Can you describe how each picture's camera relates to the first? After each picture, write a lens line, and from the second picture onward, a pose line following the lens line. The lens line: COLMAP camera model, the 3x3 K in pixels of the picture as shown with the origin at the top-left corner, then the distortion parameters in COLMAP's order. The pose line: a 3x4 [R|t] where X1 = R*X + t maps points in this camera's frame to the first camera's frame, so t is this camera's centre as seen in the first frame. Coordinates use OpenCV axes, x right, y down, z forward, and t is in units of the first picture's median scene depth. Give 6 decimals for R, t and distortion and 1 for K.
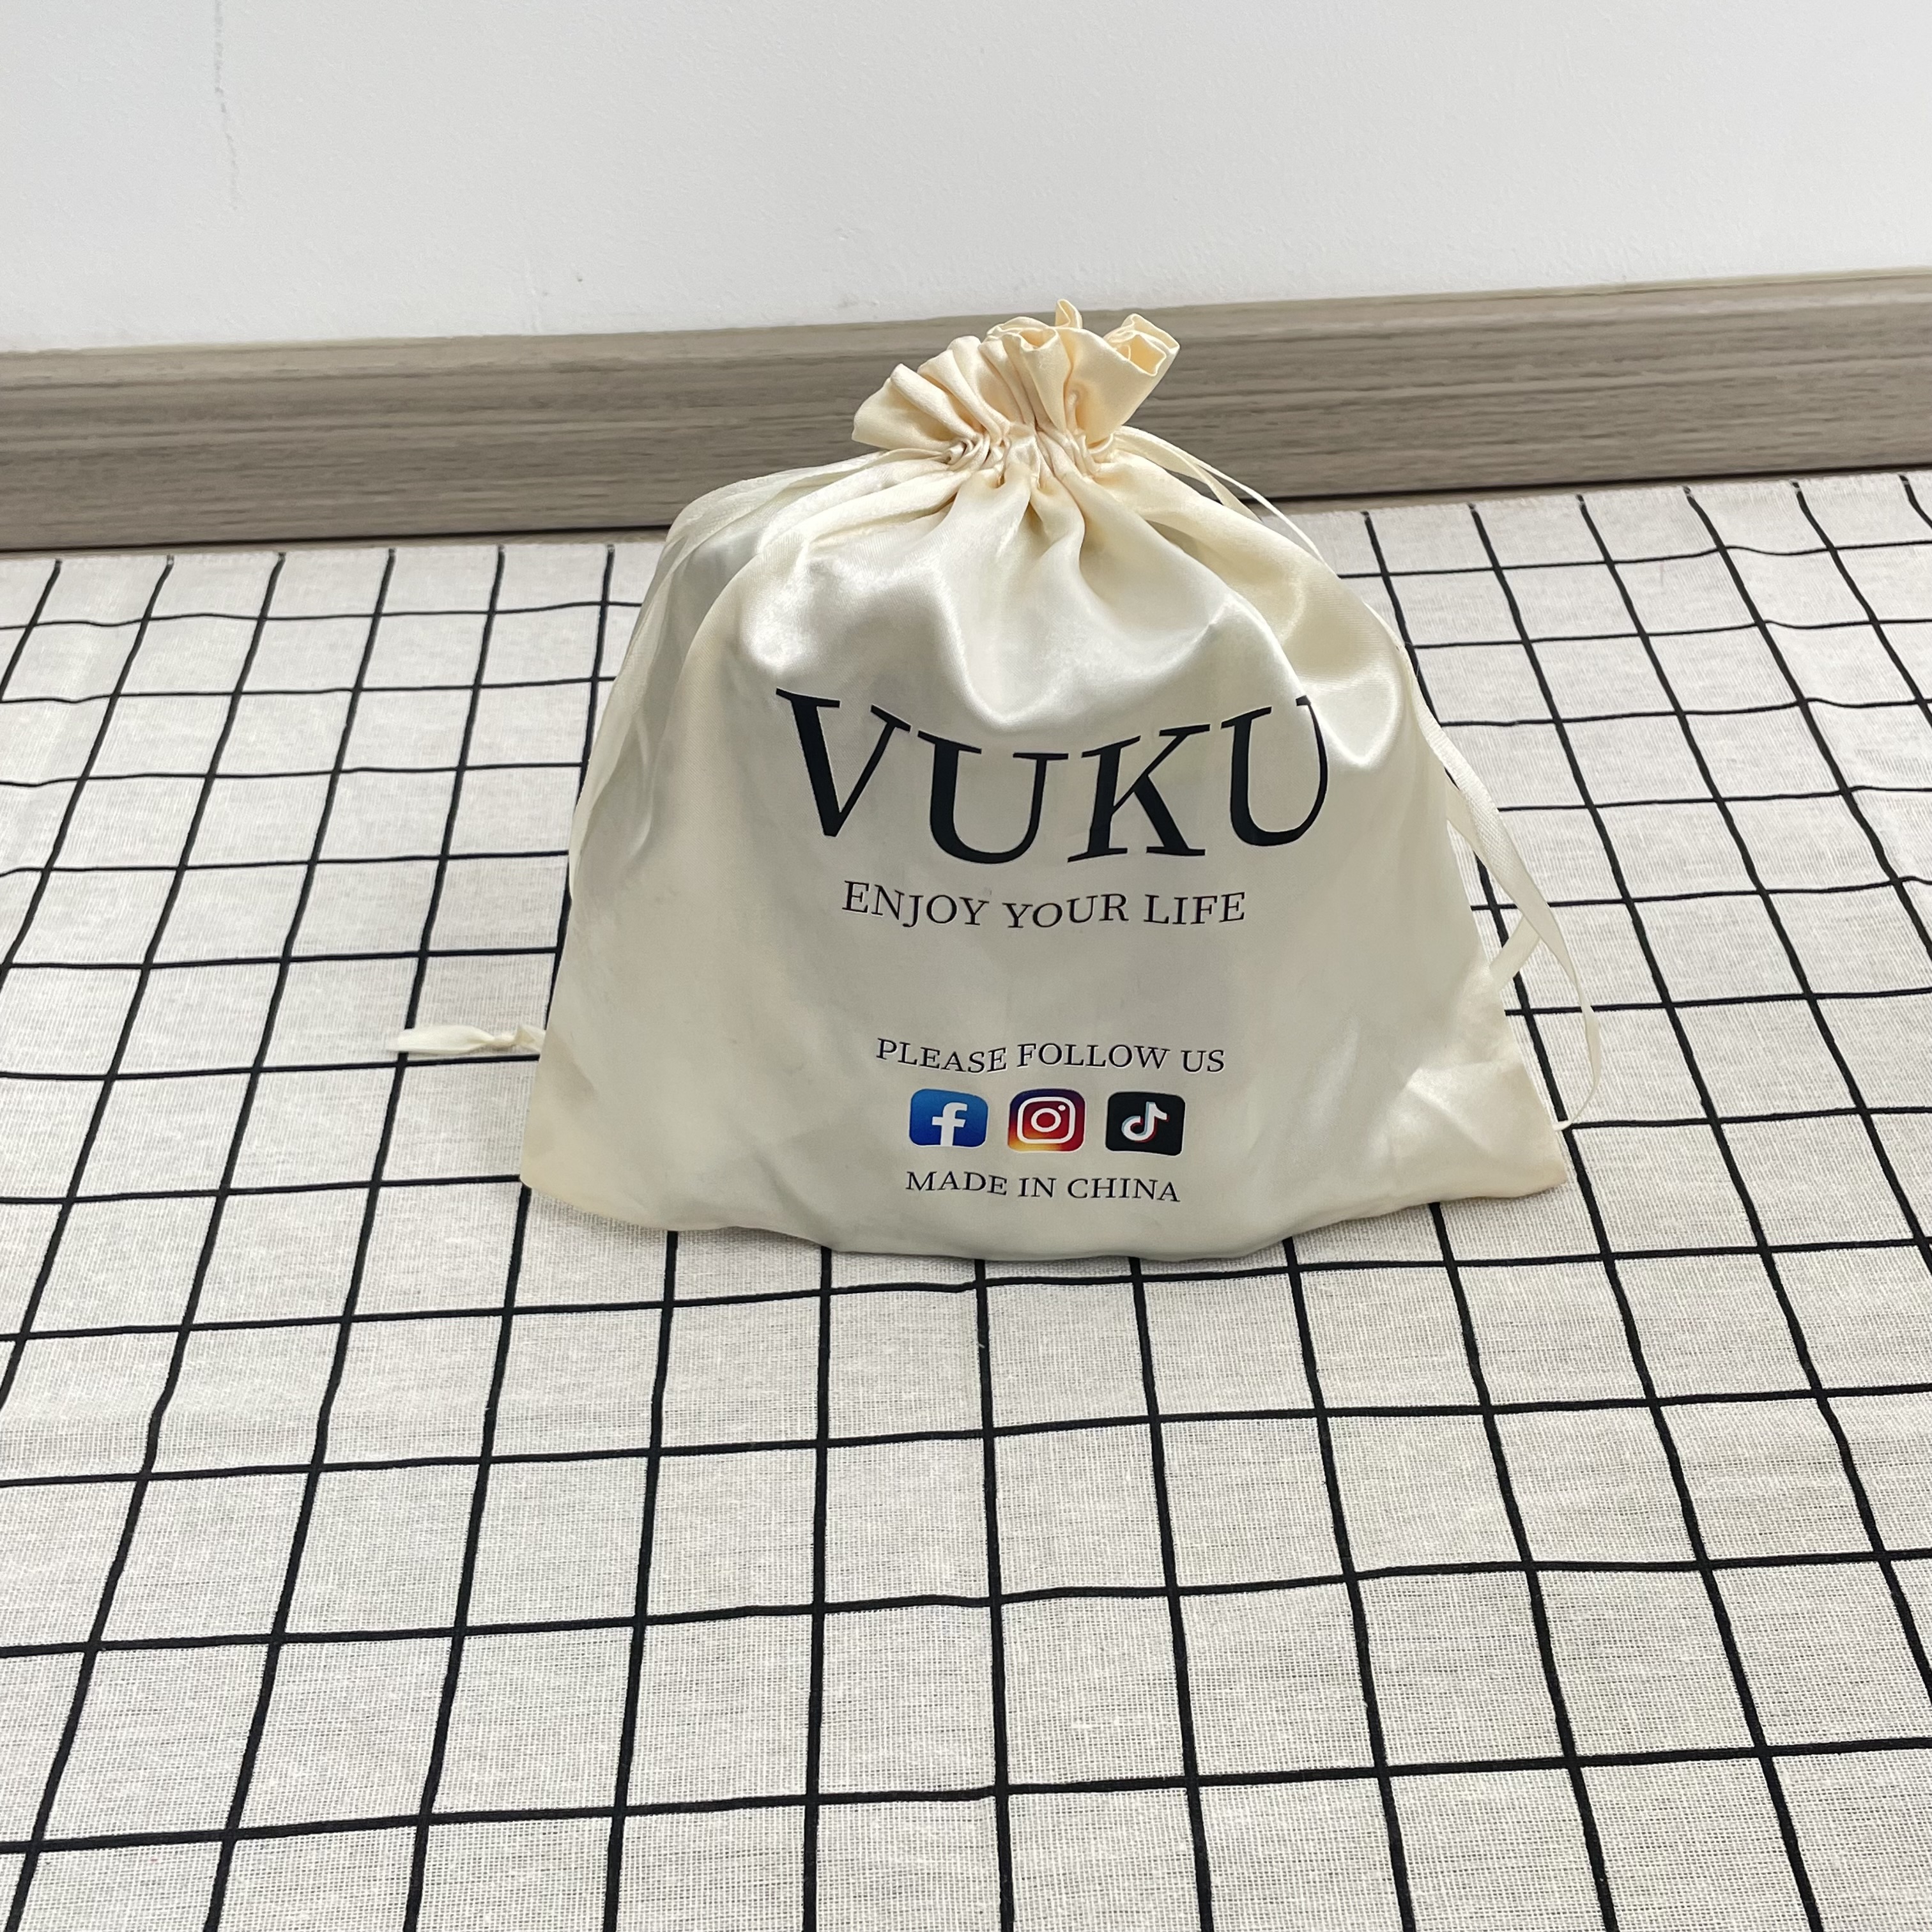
lens RADIAL K [[2436.4, 0, 996.1], [0, 2436.4, 979.2], [0, 0, 1]] dist [0.046129, 0.000000]
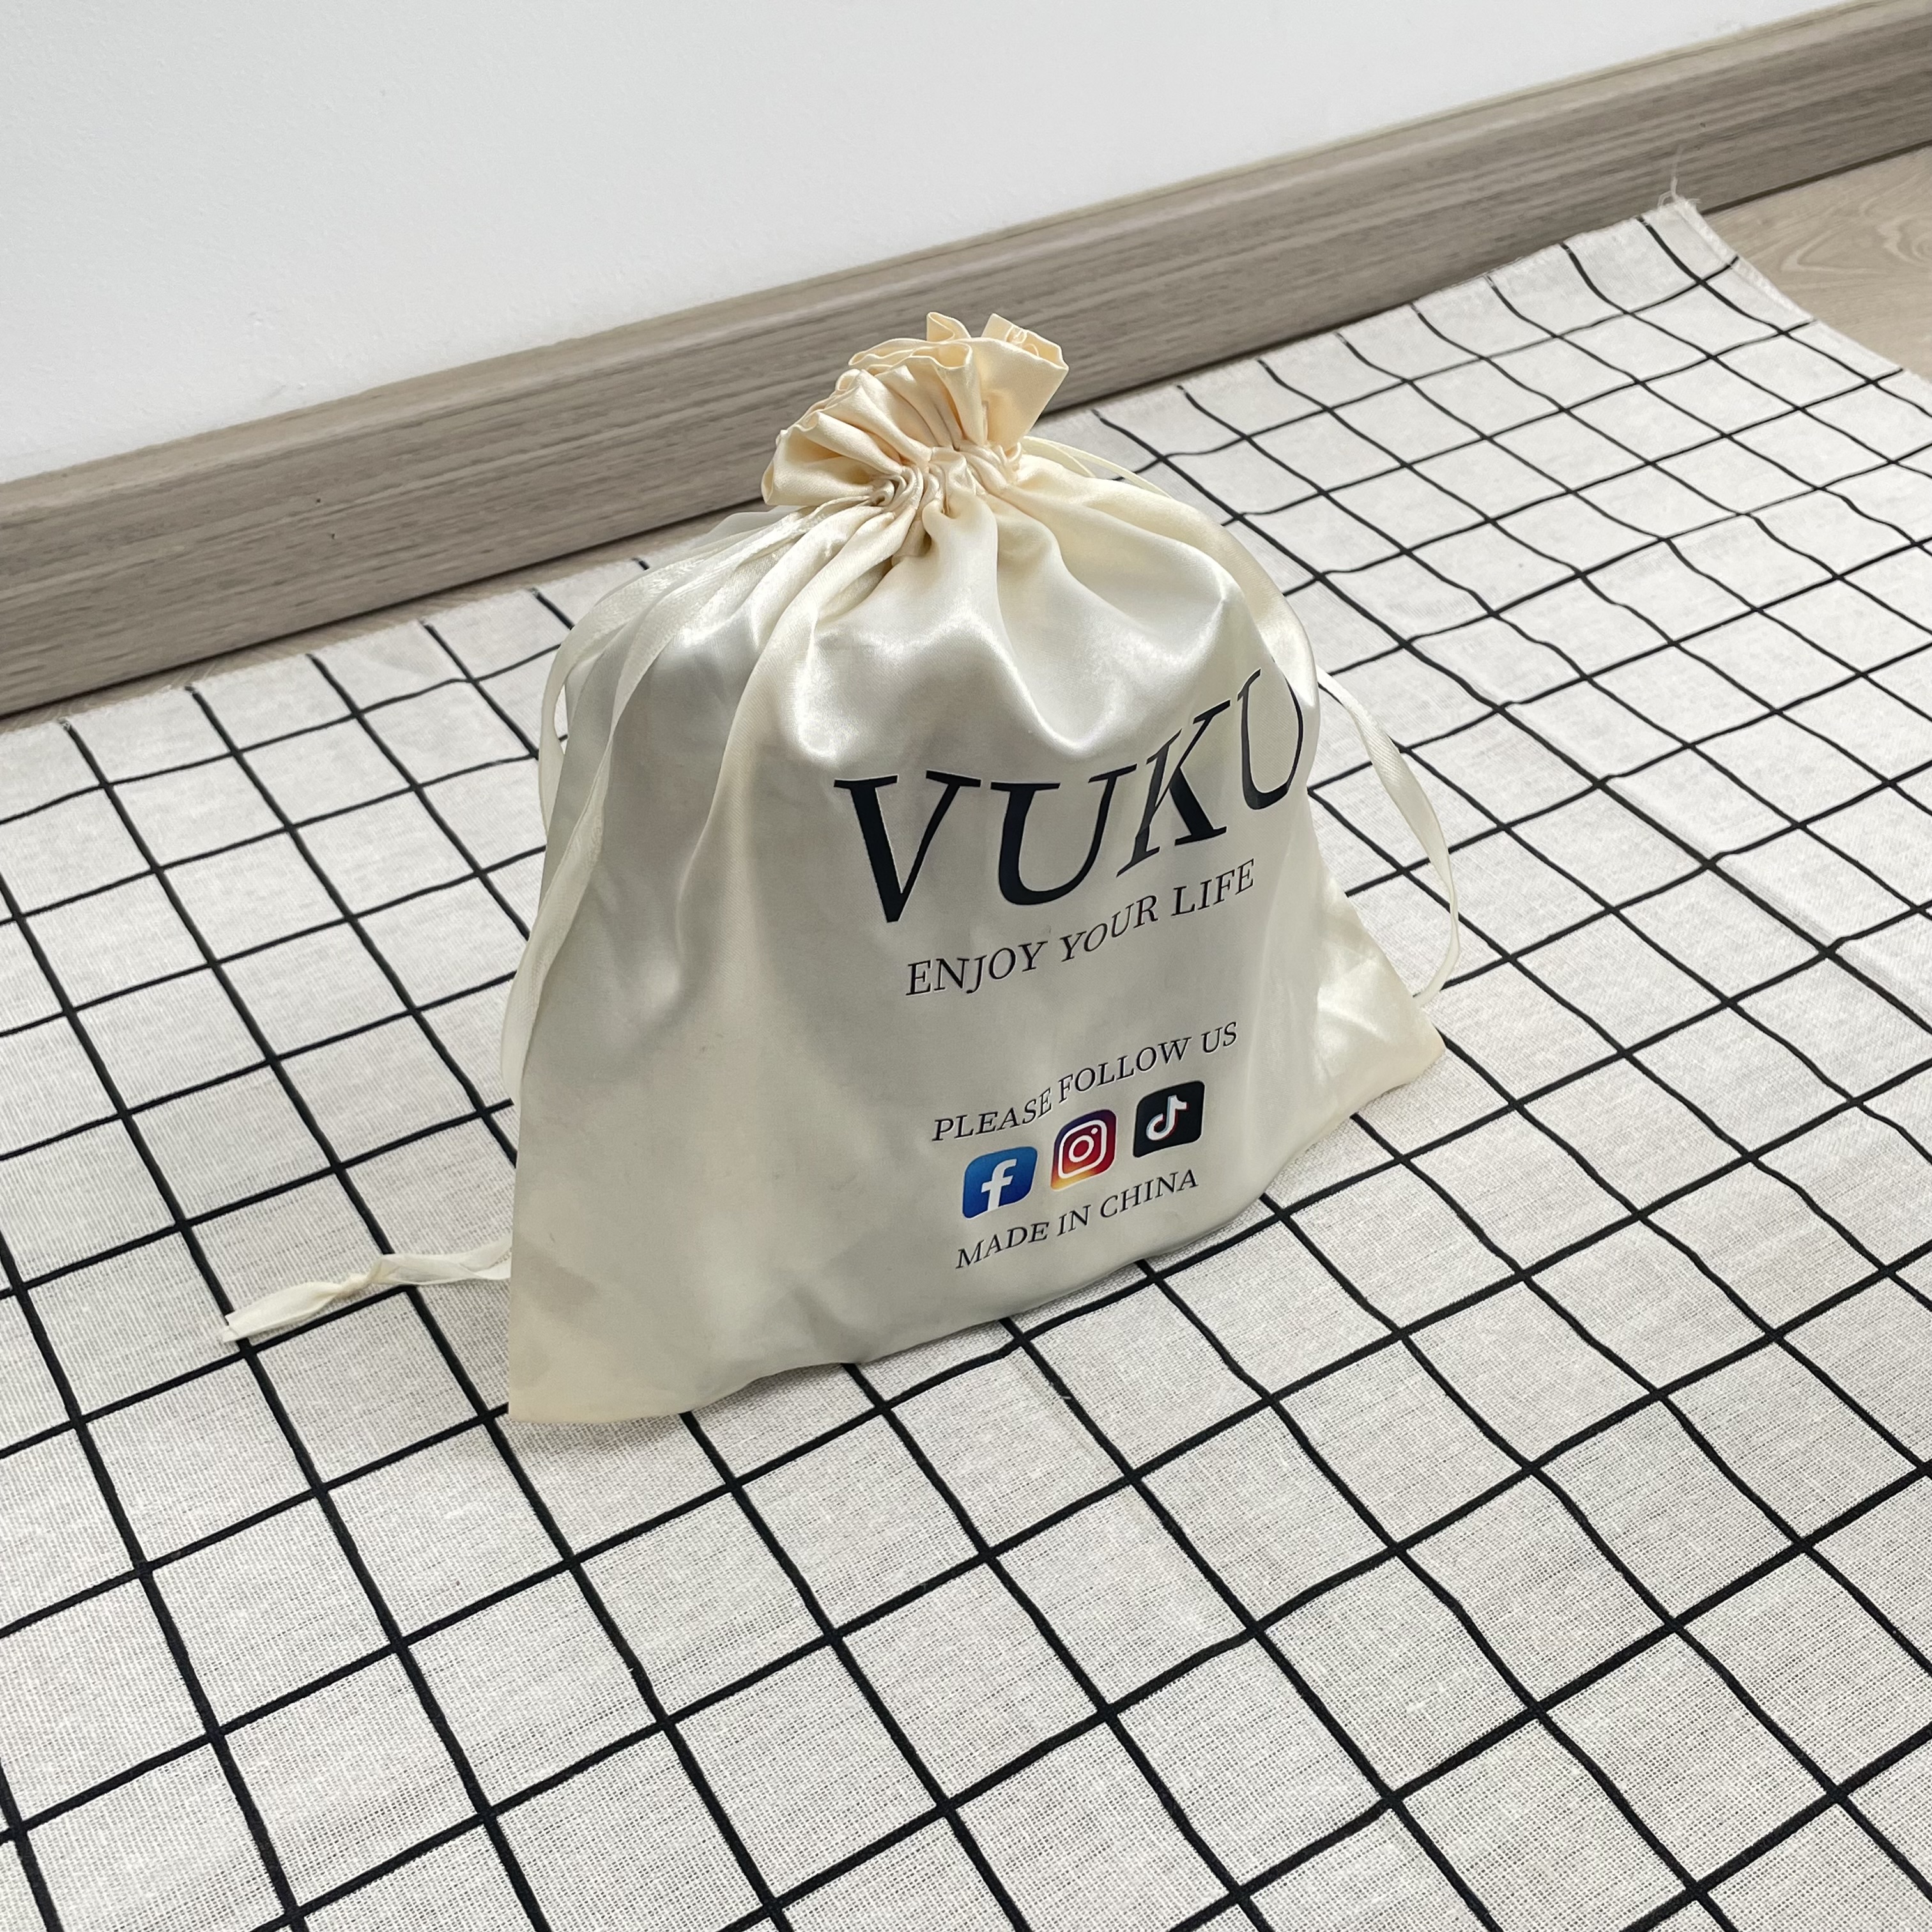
lens RADIAL K [[2436.4, 0, 979.0], [0, 2436.4, 961.6], [0, 0, 1]] dist [0.046129, 0.000000]
pose [[0.866343, -0.293017, 0.404465, -0.403285], [0.294101, 0.953822, 0.061052, -0.087973], [-0.403677, 0.066062, 0.912513, 0.140191]]
